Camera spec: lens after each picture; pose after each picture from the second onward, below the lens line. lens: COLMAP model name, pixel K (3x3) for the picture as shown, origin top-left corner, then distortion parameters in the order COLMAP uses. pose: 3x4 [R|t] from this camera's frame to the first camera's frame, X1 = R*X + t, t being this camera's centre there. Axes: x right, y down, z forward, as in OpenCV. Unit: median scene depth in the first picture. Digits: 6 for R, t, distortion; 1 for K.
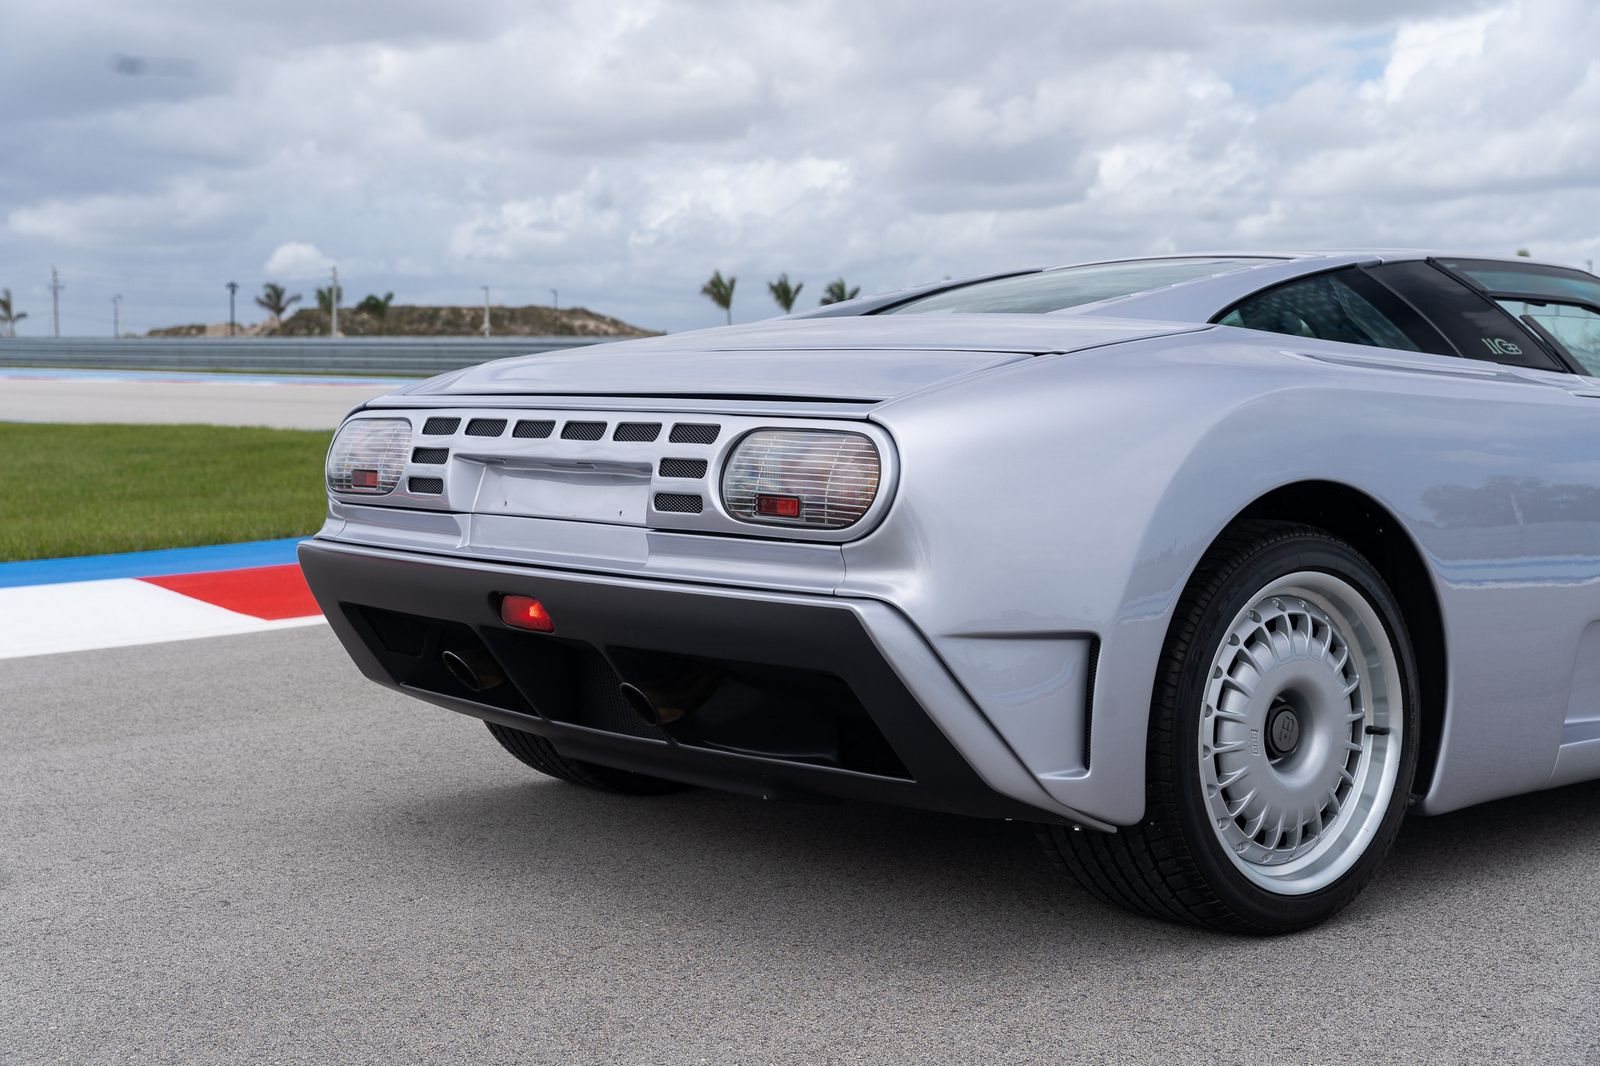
lens RADIAL K [[2368.3, 0, 800.0], [0, 2368.3, 533.0], [0, 0, 1]] dist [-0.003359, 0.061672]
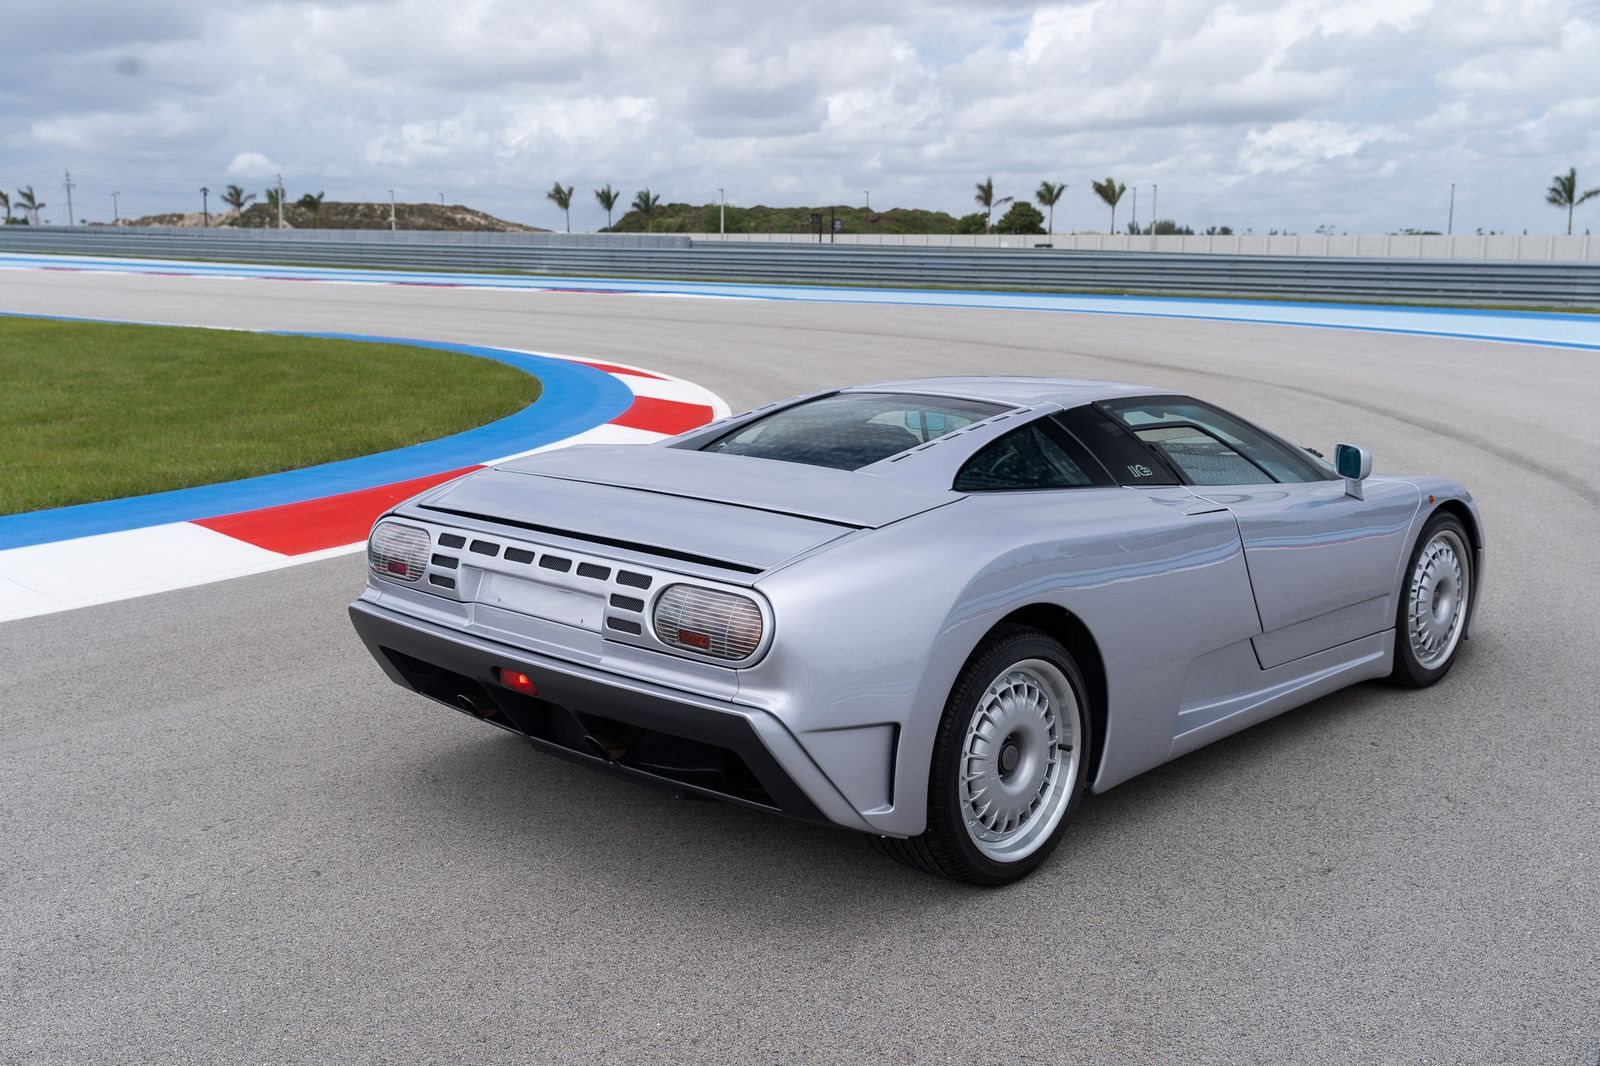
lens RADIAL K [[1622.3, 0, 800.0], [0, 1622.3, 533.0], [0, 0, 1]] dist [0.043126, -0.026974]
pose [[0.993952, -0.009268, 0.109425, -0.051572], [-0.001811, 0.994913, 0.100720, -0.174431], [-0.109802, -0.100309, 0.988879, -0.041532]]
